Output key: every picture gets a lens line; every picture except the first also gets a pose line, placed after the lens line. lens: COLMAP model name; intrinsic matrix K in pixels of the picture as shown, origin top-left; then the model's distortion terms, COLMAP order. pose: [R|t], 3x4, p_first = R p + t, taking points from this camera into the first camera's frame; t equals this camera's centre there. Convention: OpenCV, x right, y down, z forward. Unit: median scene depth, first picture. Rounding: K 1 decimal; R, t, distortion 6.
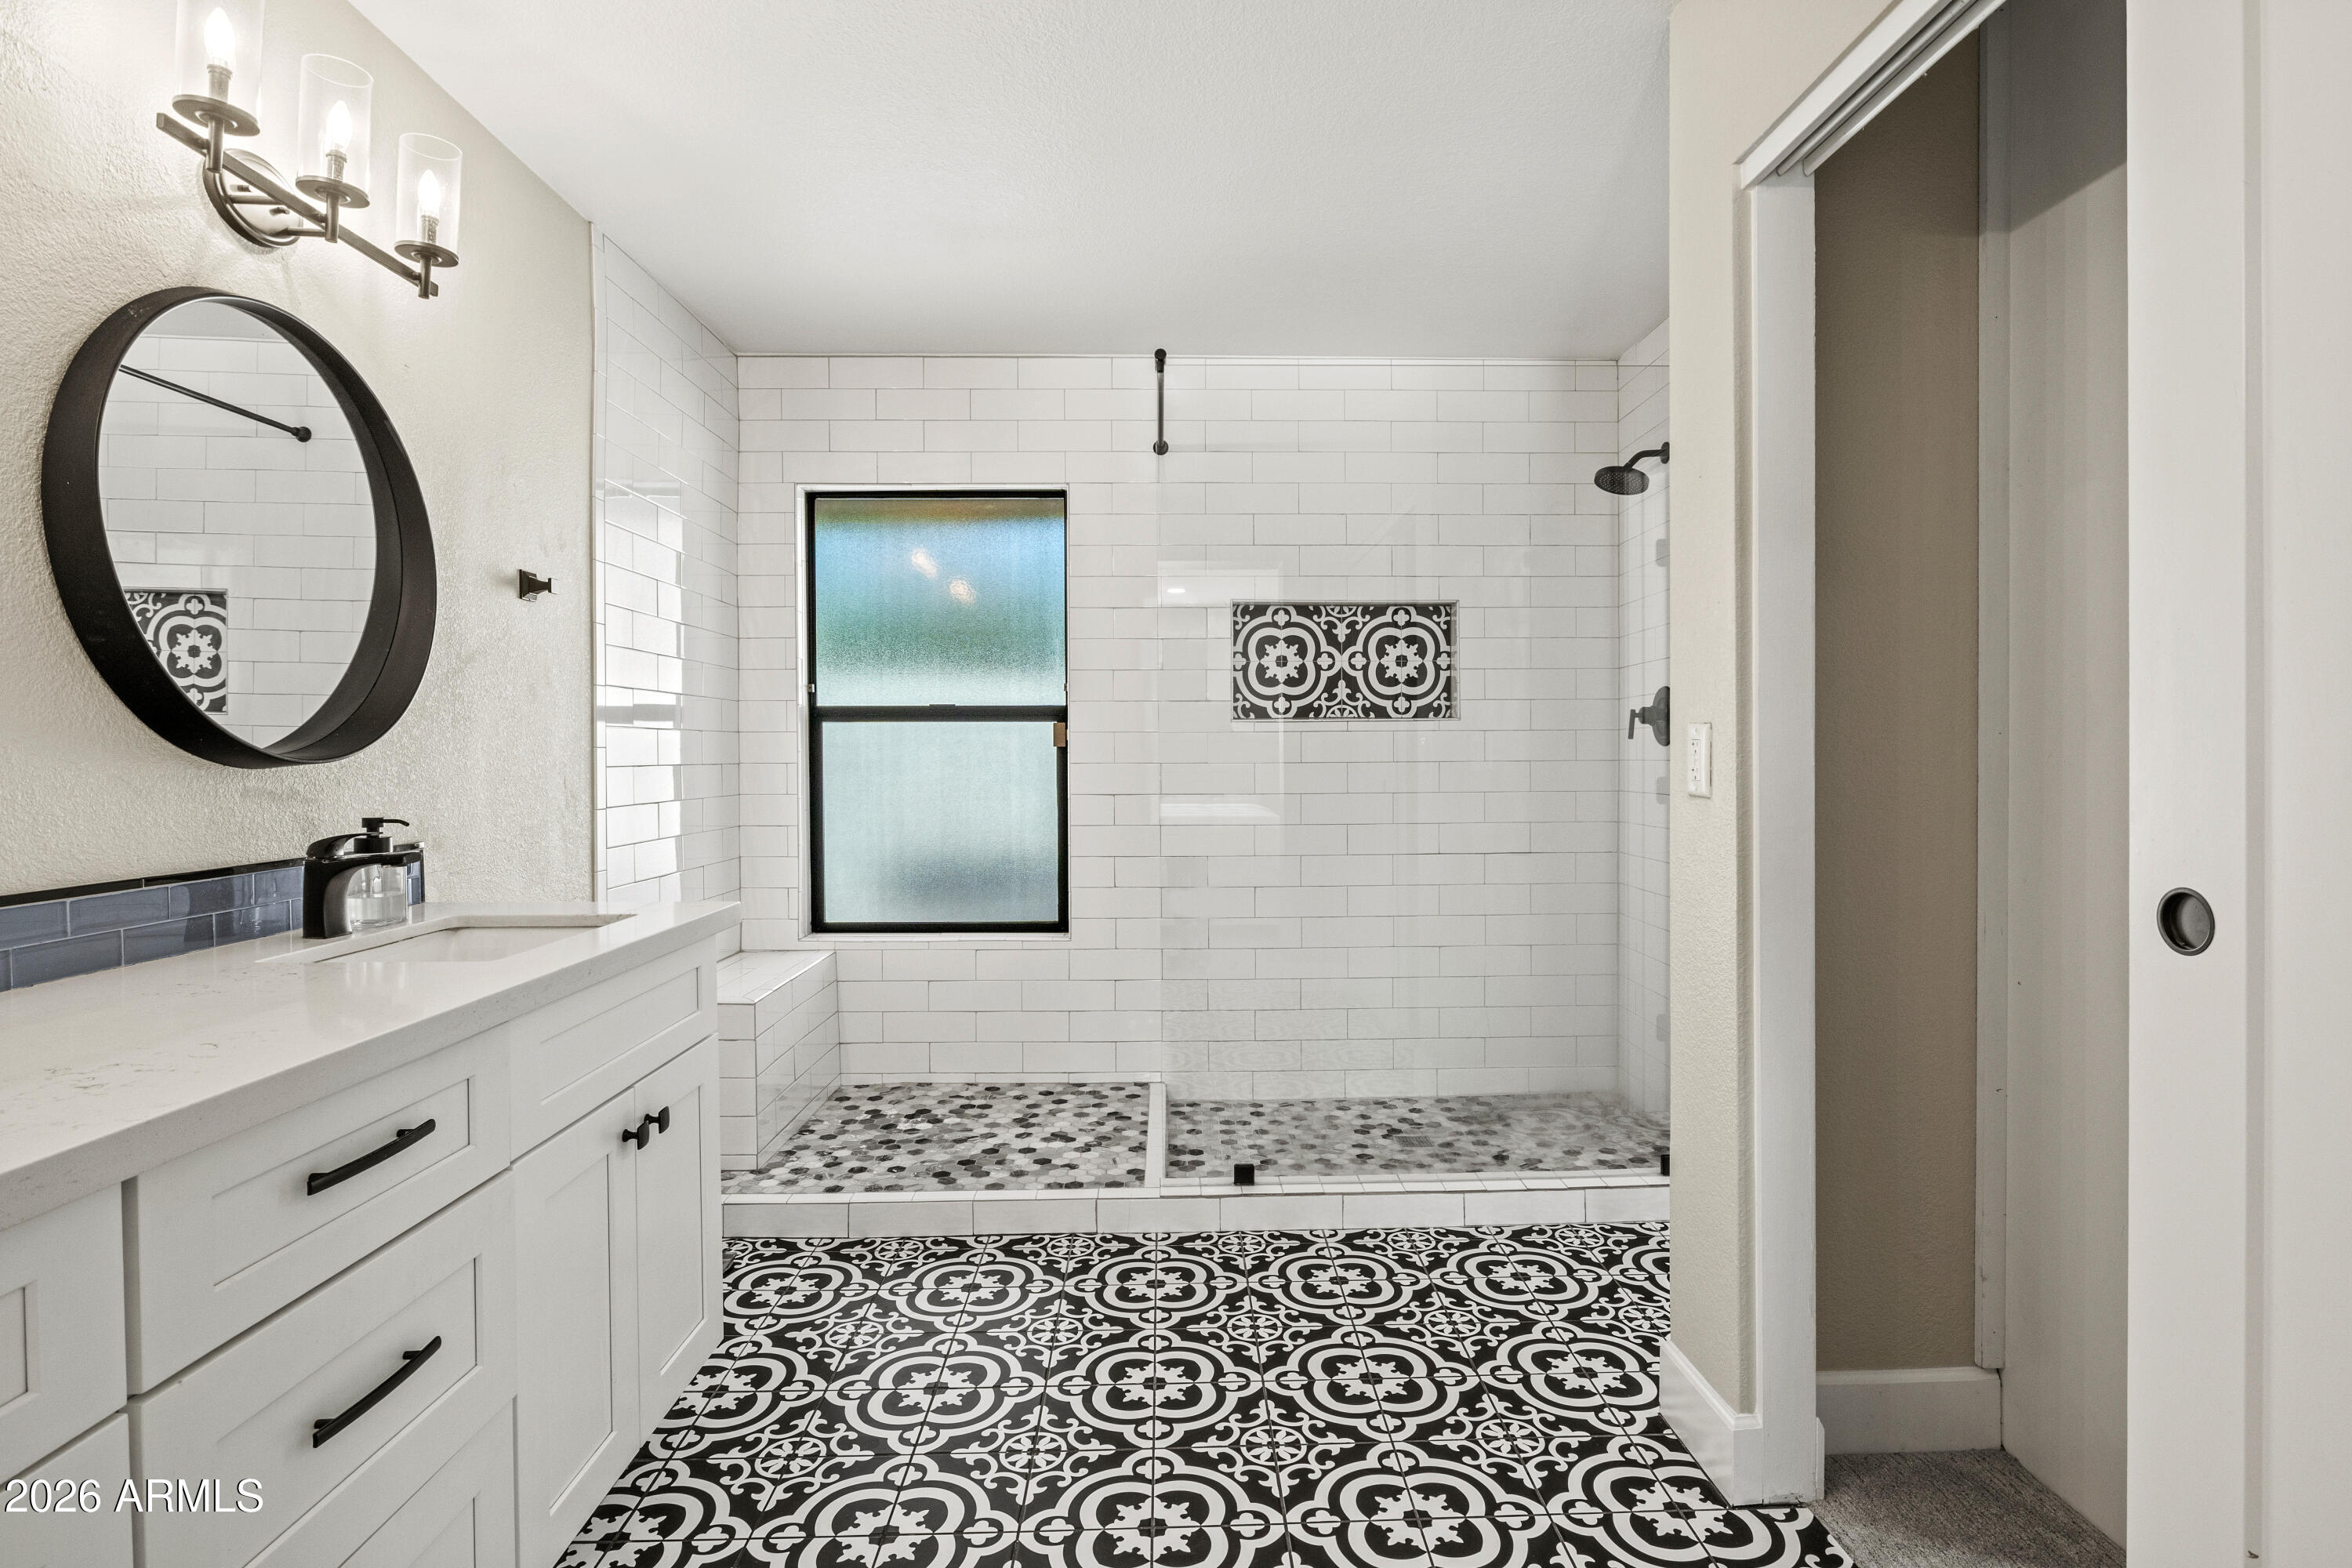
lens RADIAL K [[1172.4, 0, 1199.1], [0, 1172.4, 769.5], [0, 0, 1]] dist [-0.010074, -0.000056]
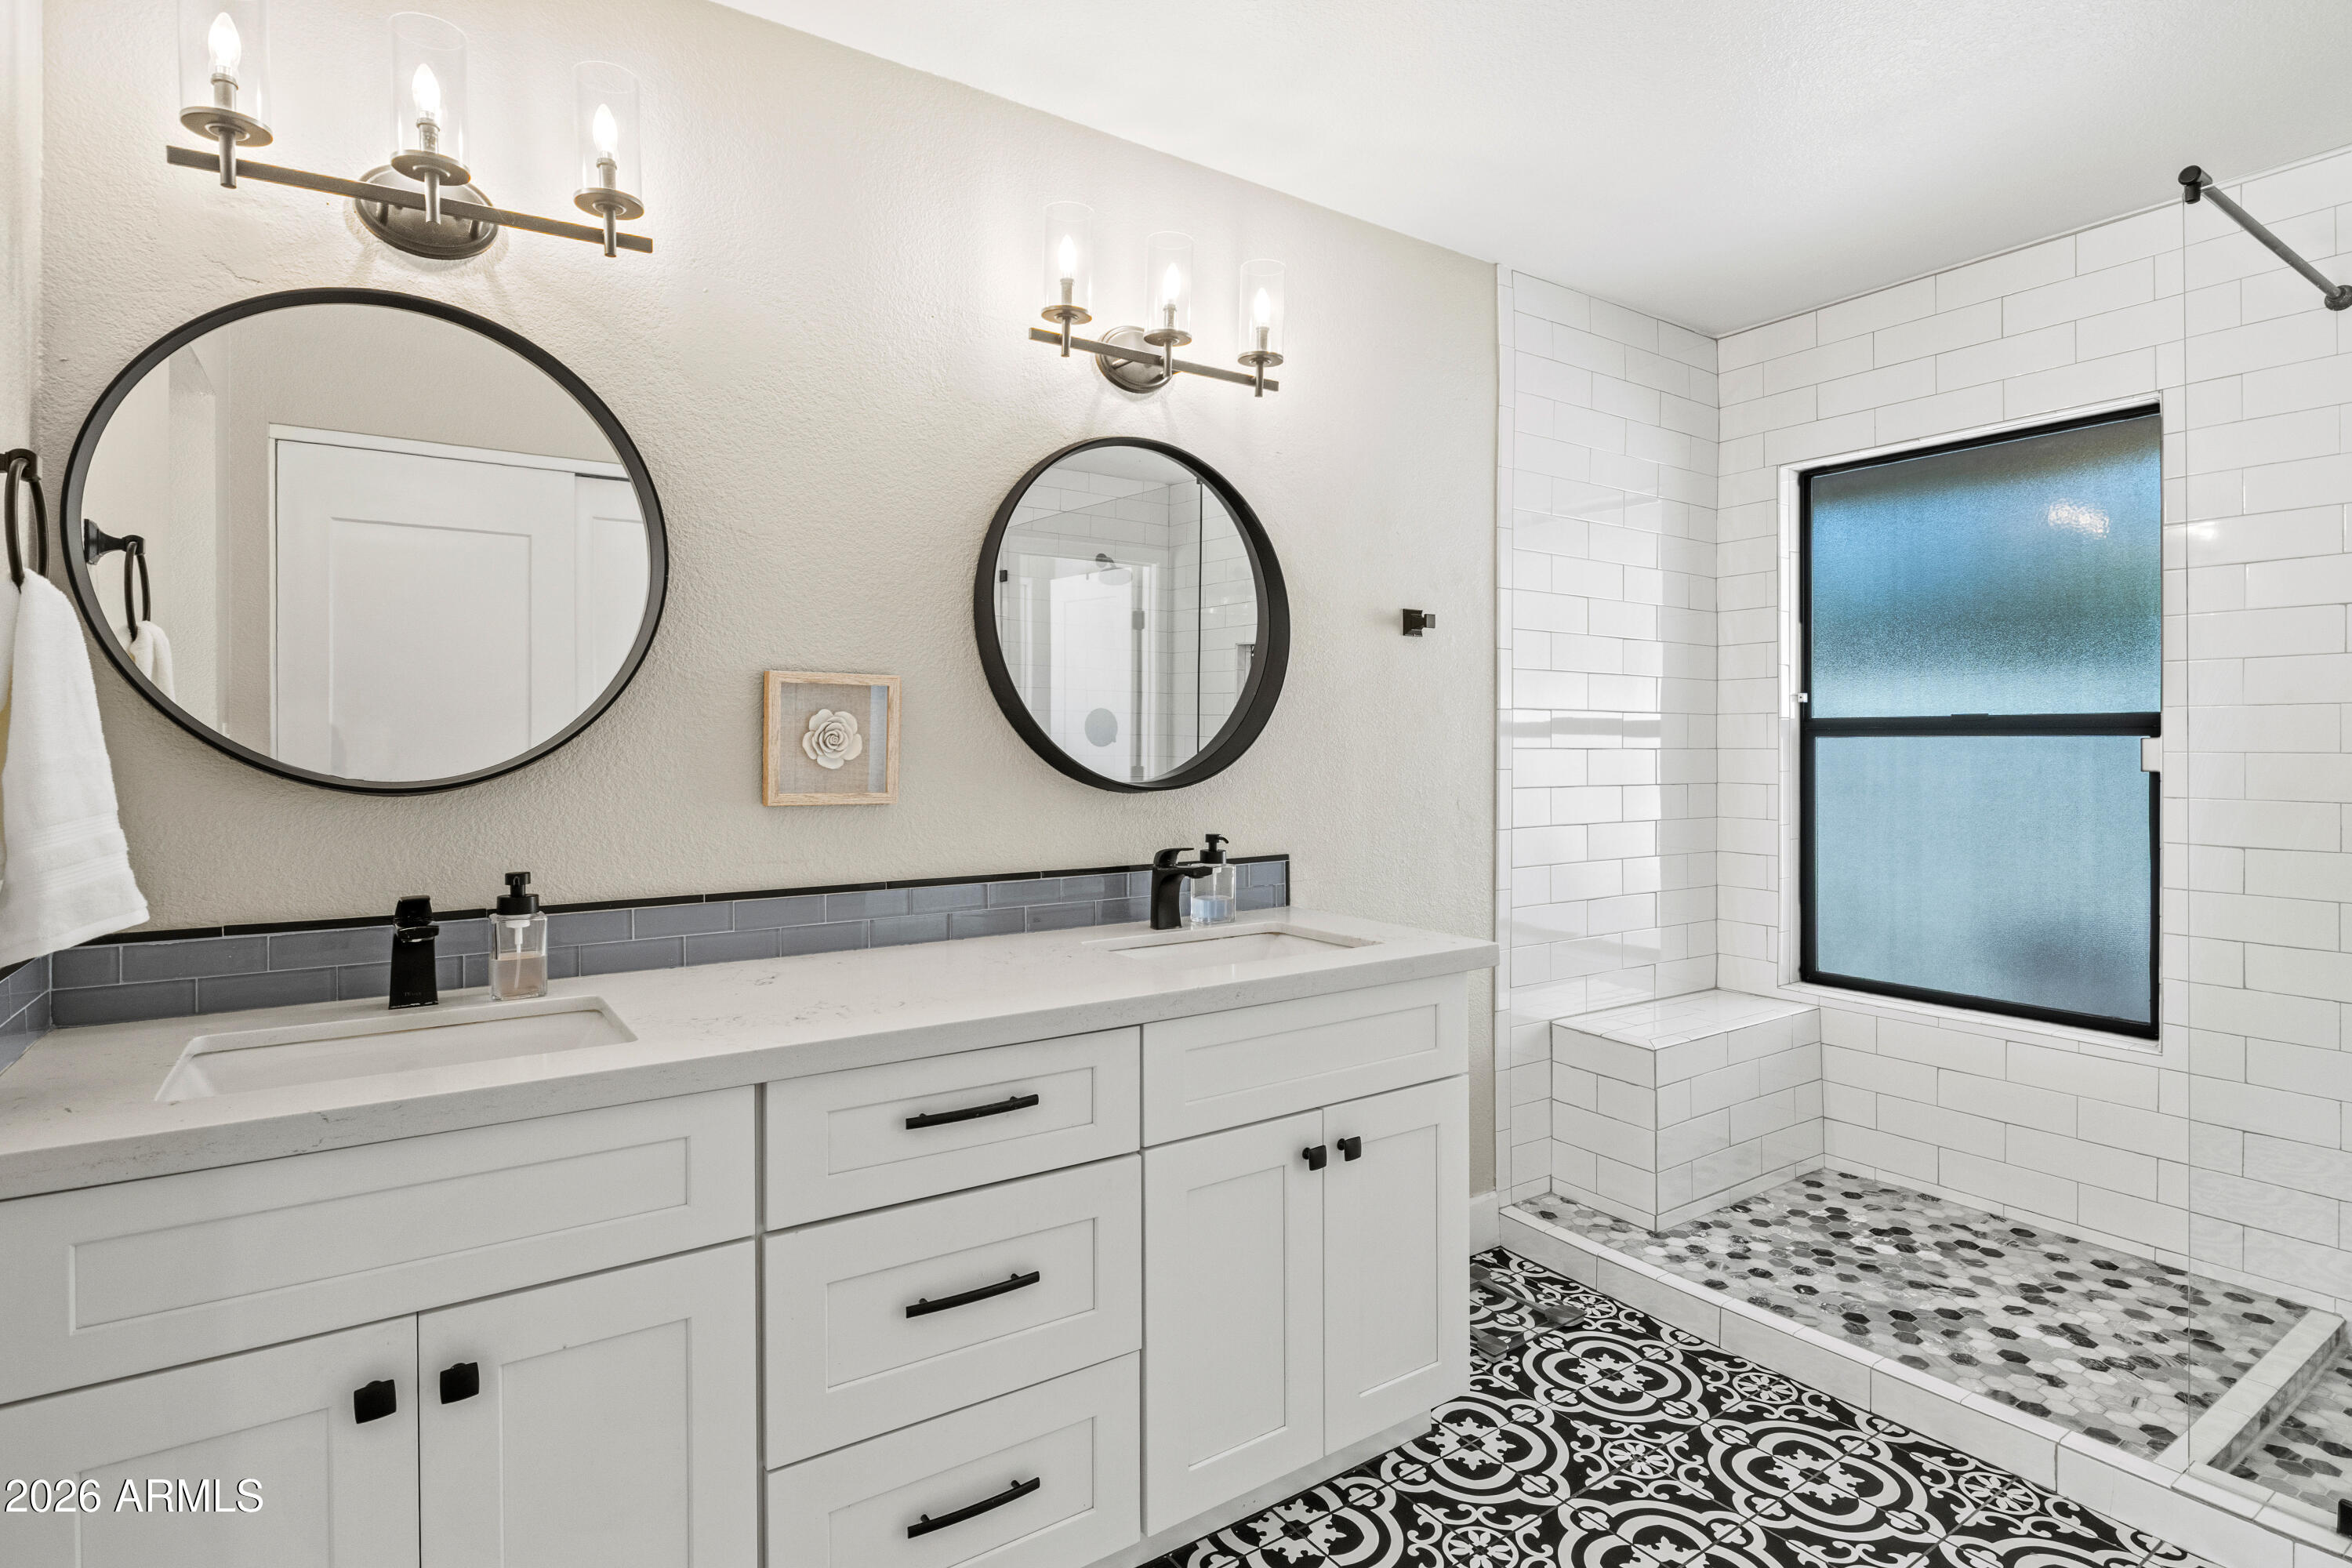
lens RADIAL K [[1194.8, 0, 1215.2], [0, 1194.8, 753.2], [0, 0, 1]] dist [-0.010482, -0.000365]
pose [[0.542518, 0.009460, -0.839991, 0.214773], [-0.015952, 0.999872, 0.000958, -0.027912], [0.839893, 0.012880, 0.542600, 0.199972]]
